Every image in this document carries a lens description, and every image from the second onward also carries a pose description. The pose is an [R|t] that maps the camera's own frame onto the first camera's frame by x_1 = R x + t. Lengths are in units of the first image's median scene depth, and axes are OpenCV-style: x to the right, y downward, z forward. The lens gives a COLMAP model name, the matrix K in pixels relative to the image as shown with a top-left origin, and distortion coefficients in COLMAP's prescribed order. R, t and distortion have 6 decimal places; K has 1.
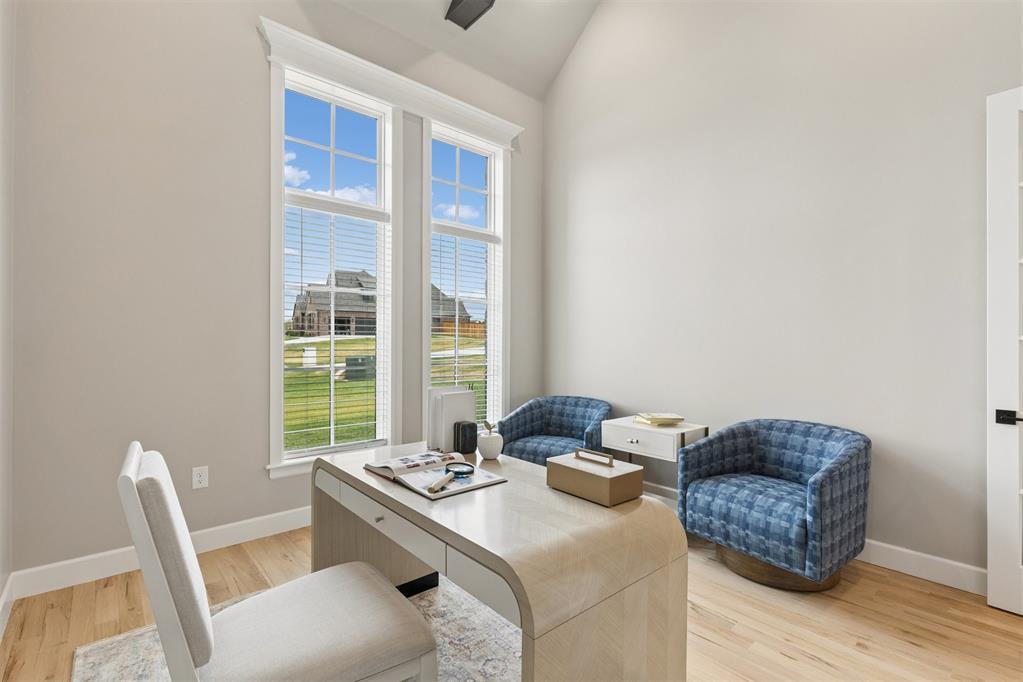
lens RADIAL K [[460.2, 0, 511.5], [0, 460.2, 341.0], [0, 0, 1]] dist [0.000204, 0.000018]
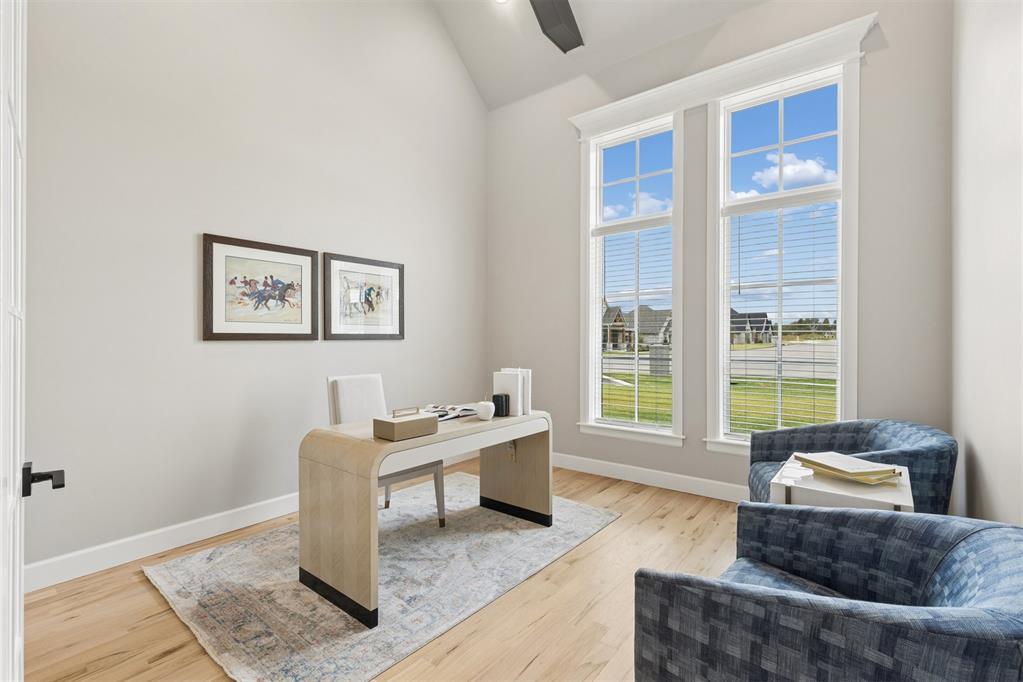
lens RADIAL K [[460.2, 0, 511.5], [0, 460.2, 341.0], [0, 0, 1]] dist [0.000204, 0.000018]
pose [[0.172230, 0.000394, -0.985057, 0.739215], [0.001303, 0.999999, 0.000627, 0.013127], [0.985056, -0.001391, 0.172230, 0.461283]]
